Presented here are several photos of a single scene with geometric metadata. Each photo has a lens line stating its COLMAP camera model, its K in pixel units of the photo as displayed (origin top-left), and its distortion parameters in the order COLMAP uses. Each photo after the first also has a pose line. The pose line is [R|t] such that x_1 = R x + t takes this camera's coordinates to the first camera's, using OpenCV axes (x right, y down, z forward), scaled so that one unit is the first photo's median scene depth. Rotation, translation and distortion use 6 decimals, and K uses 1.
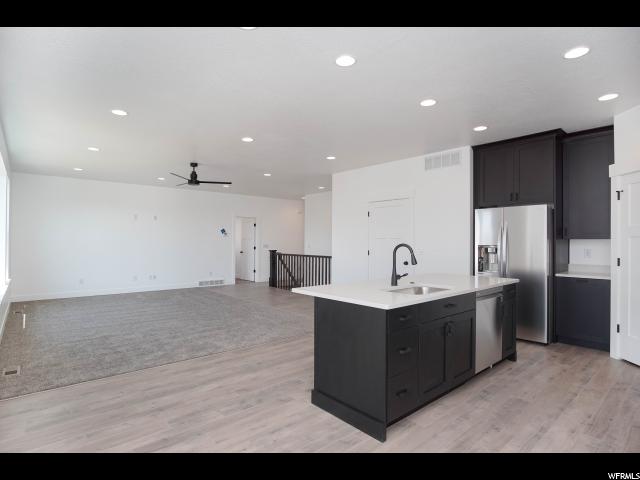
lens RADIAL K [[348.0, 0, 314.8], [0, 348.0, 239.4], [0, 0, 1]] dist [-0.018329, 0.000447]
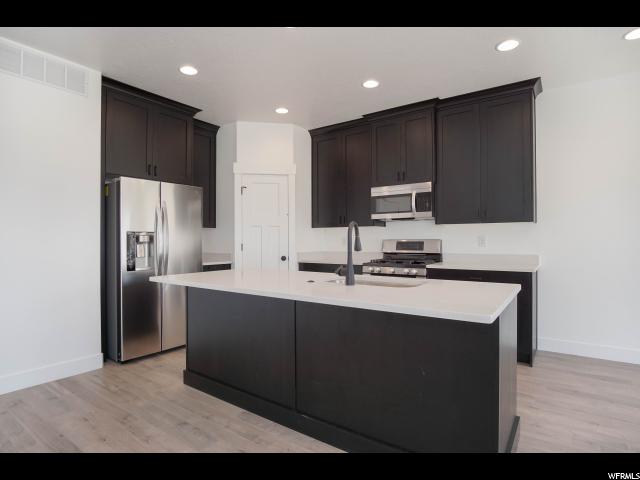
lens RADIAL K [[348.0, 0, 314.8], [0, 348.0, 239.4], [0, 0, 1]] dist [-0.018329, 0.000447]
pose [[-0.237747, -0.002823, 0.971323, -0.156238], [-0.002117, 0.999995, 0.002388, 0.017742], [-0.971325, -0.001488, -0.237751, 0.481148]]
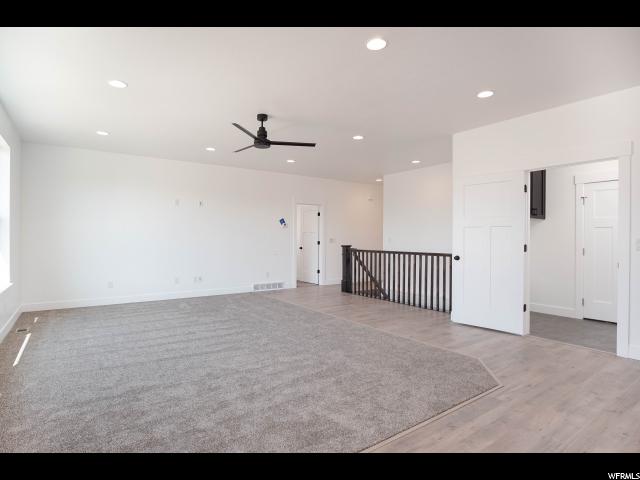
lens RADIAL K [[348.0, 0, 314.8], [0, 348.0, 239.4], [0, 0, 1]] dist [-0.018329, 0.000447]
pose [[0.996189, -0.000218, -0.087221, -0.147017], [0.000986, 0.999961, 0.008762, 0.013025], [0.087216, -0.008815, 0.996150, 0.261246]]
